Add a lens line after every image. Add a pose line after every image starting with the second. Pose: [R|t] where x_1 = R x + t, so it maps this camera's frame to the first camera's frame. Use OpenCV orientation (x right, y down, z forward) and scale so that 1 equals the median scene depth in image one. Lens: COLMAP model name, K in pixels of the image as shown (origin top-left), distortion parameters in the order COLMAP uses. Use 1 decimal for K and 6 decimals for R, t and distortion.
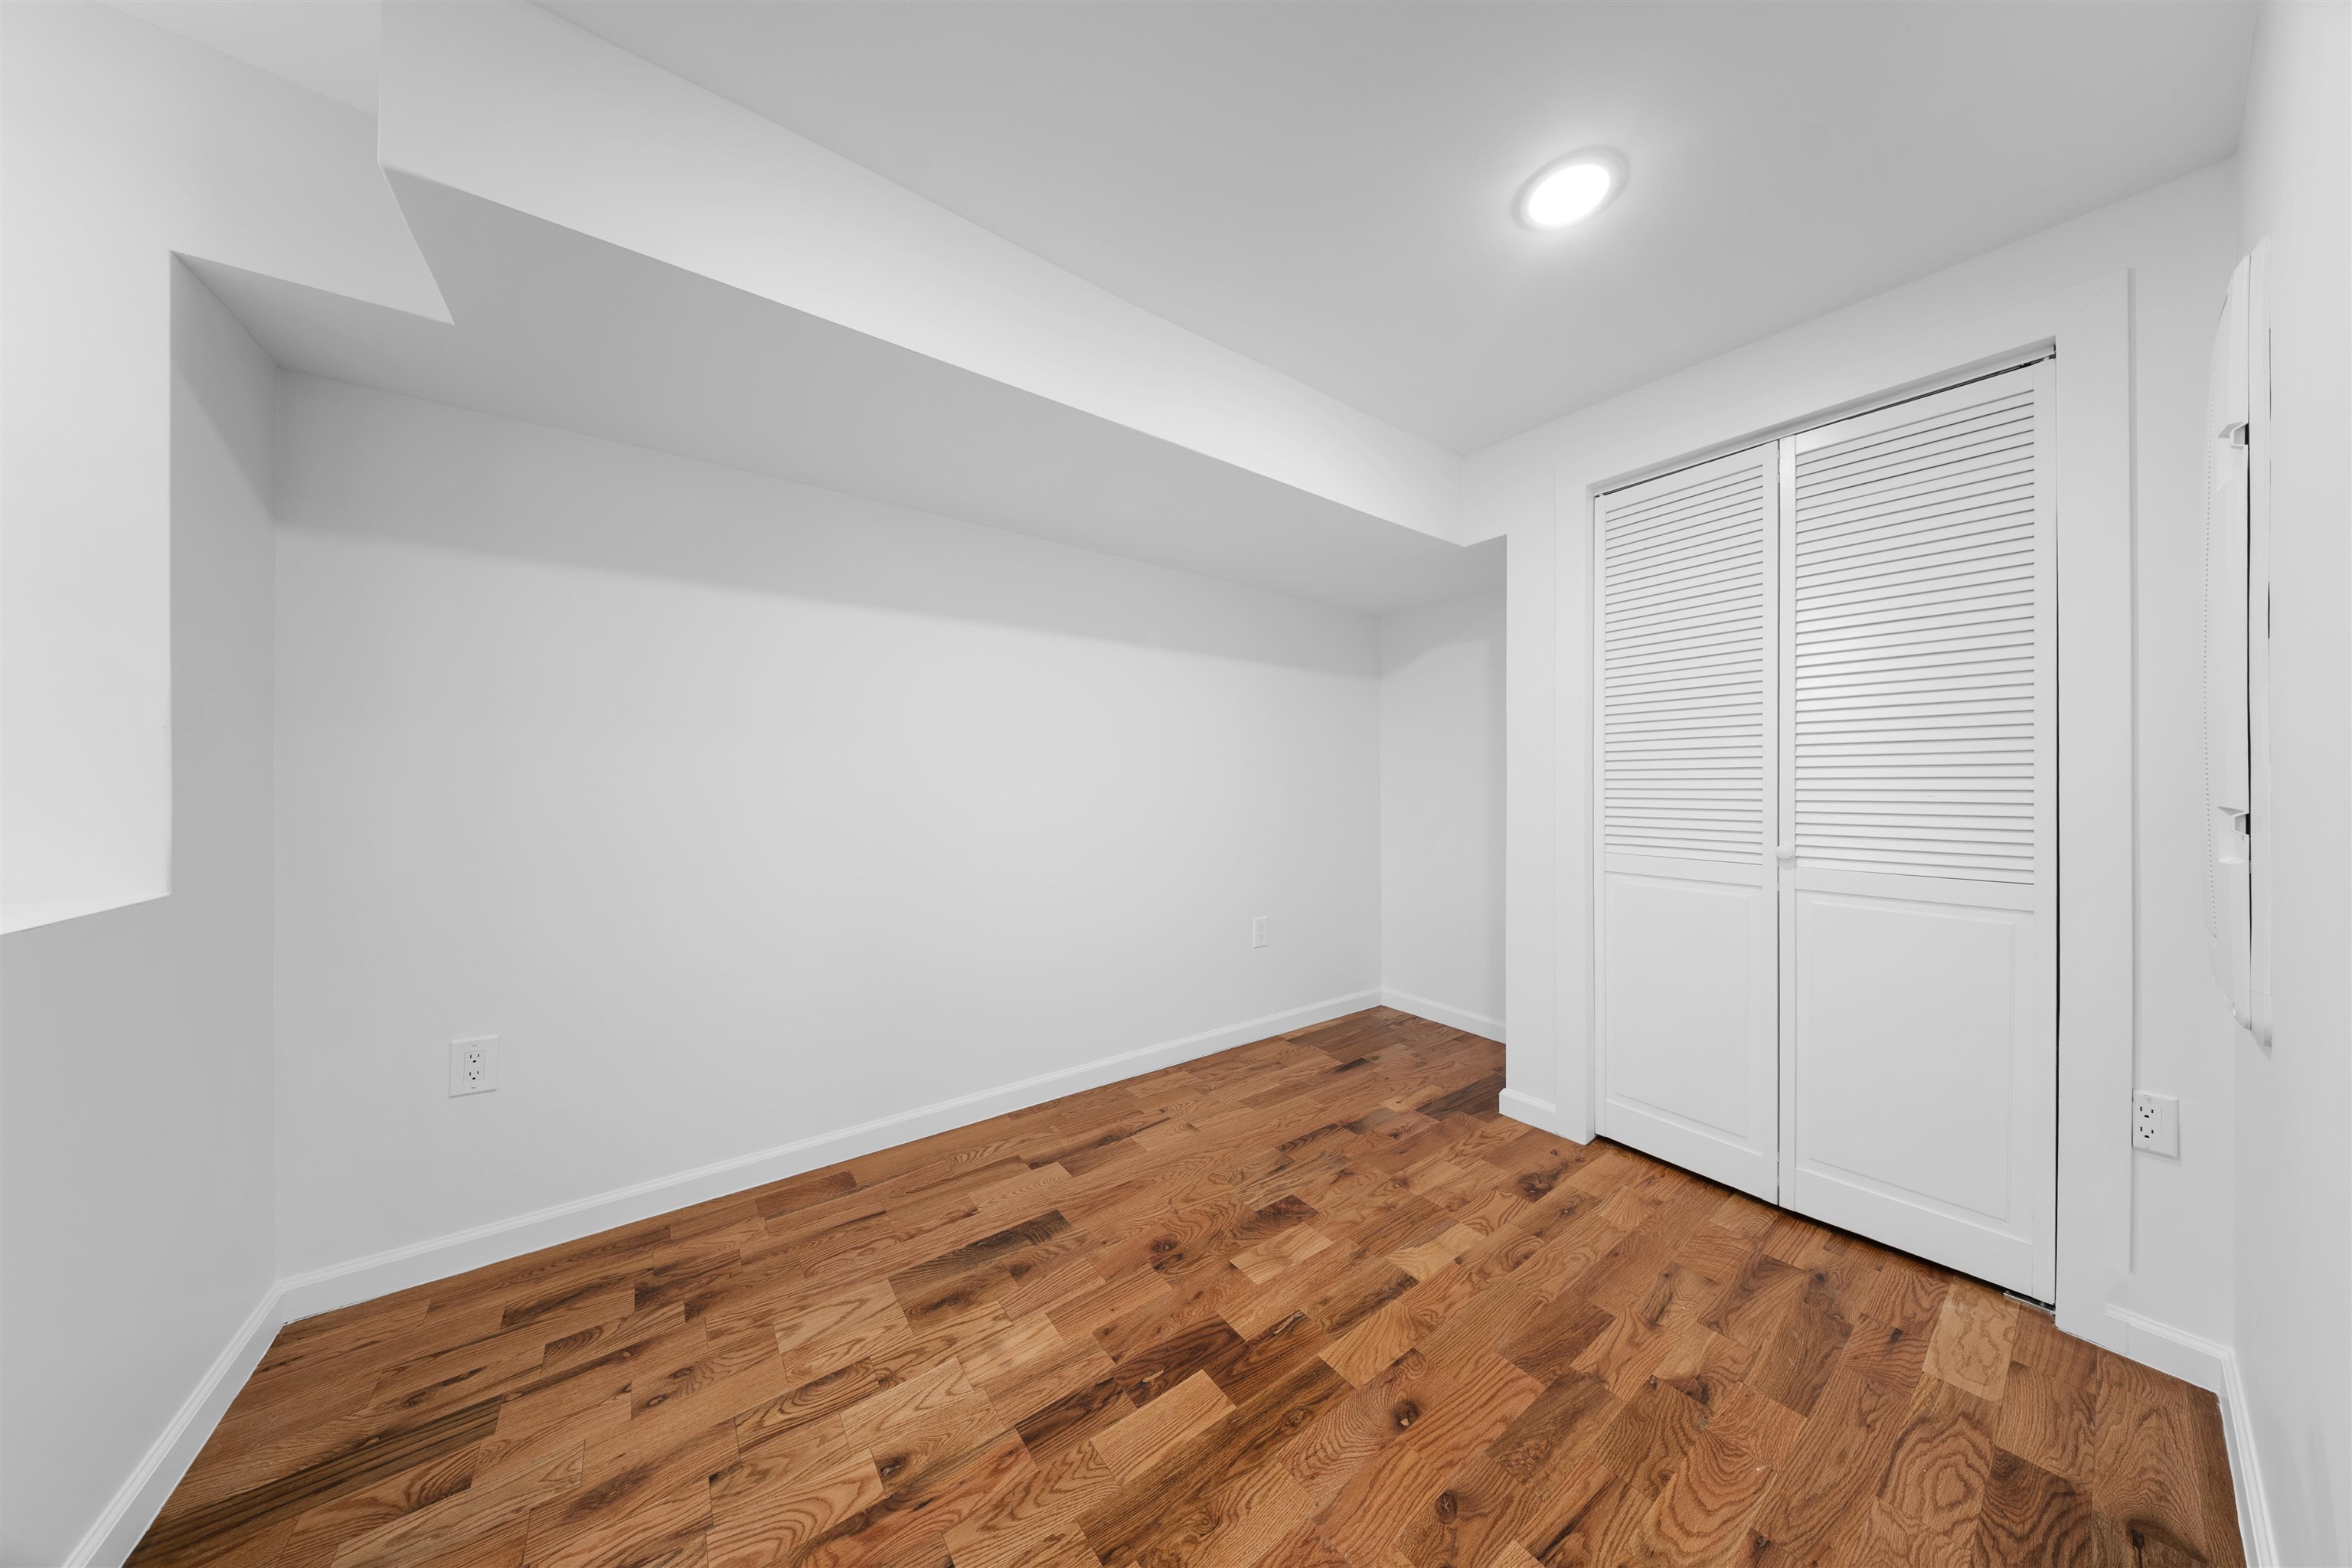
lens RADIAL K [[710.1, 0, 1175.7], [0, 710.1, 782.6], [0, 0, 1]] dist [-0.001837, -0.000838]
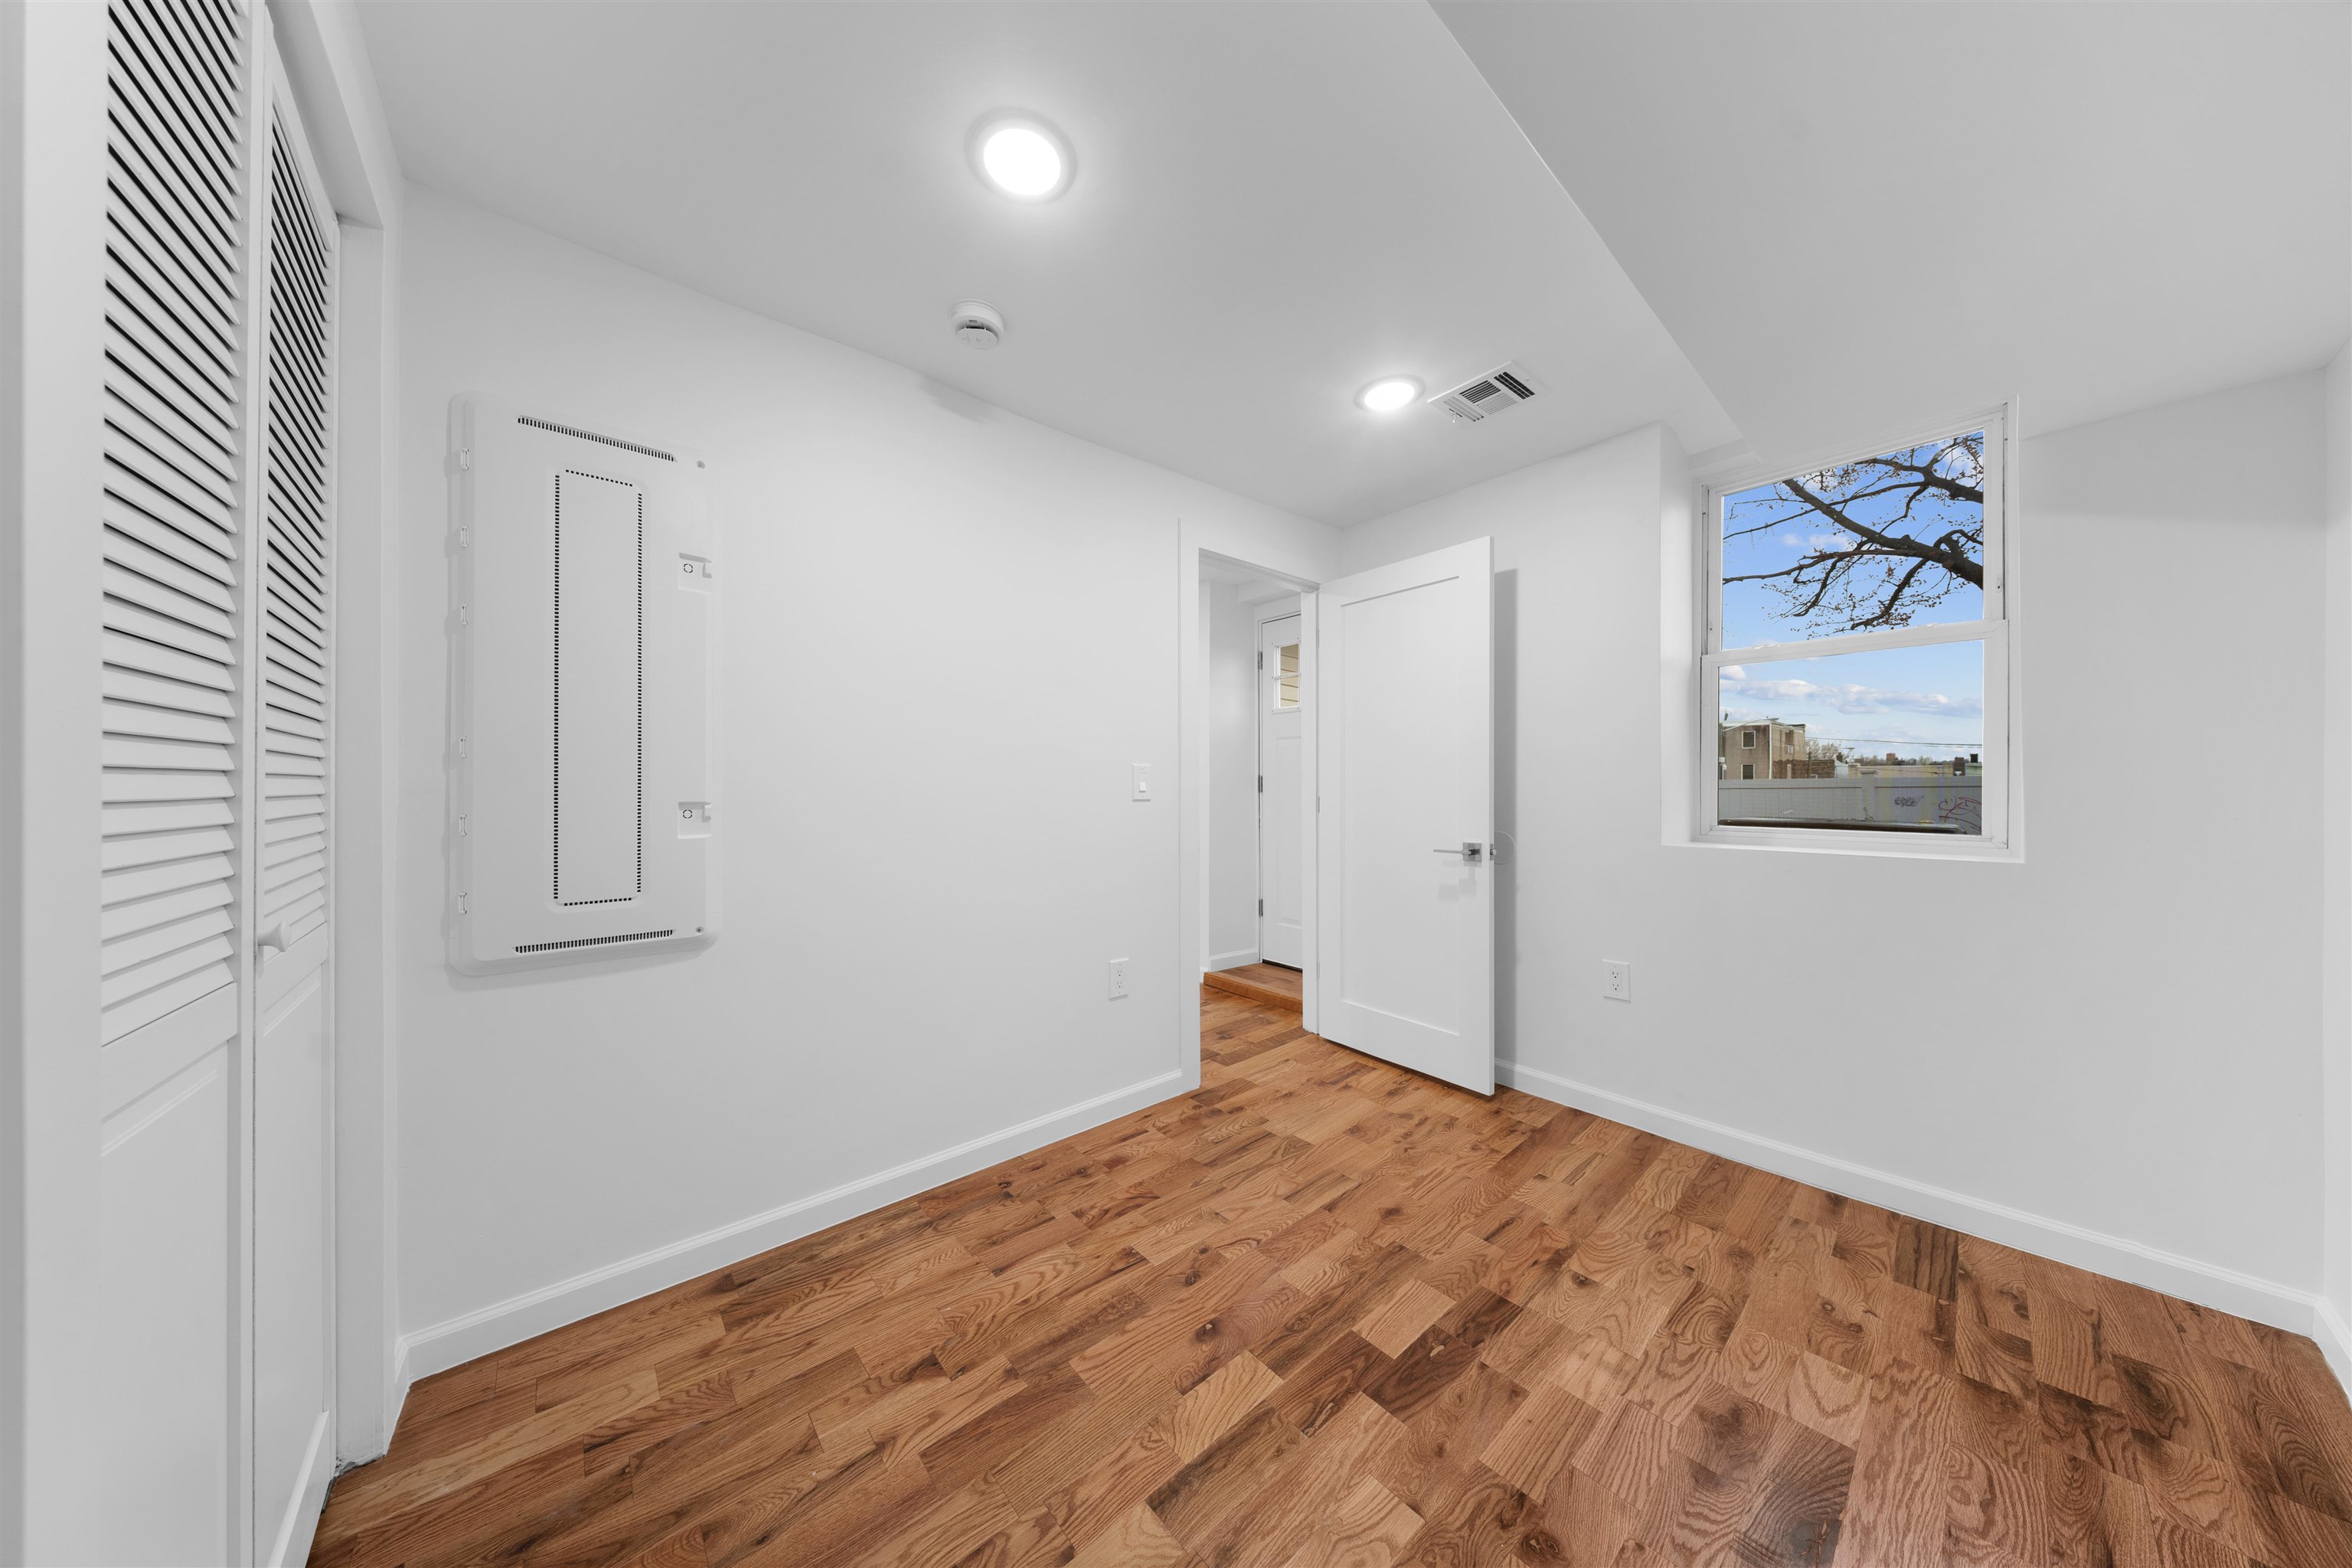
lens RADIAL K [[710.1, 0, 1176.8], [0, 710.1, 785.4], [0, 0, 1]] dist [-0.001837, -0.000838]
pose [[-0.996156, -0.003973, -0.087502, 0.438426], [-0.003593, 0.999983, -0.004500, 0.005202], [0.087518, -0.004168, -0.996154, 1.974044]]
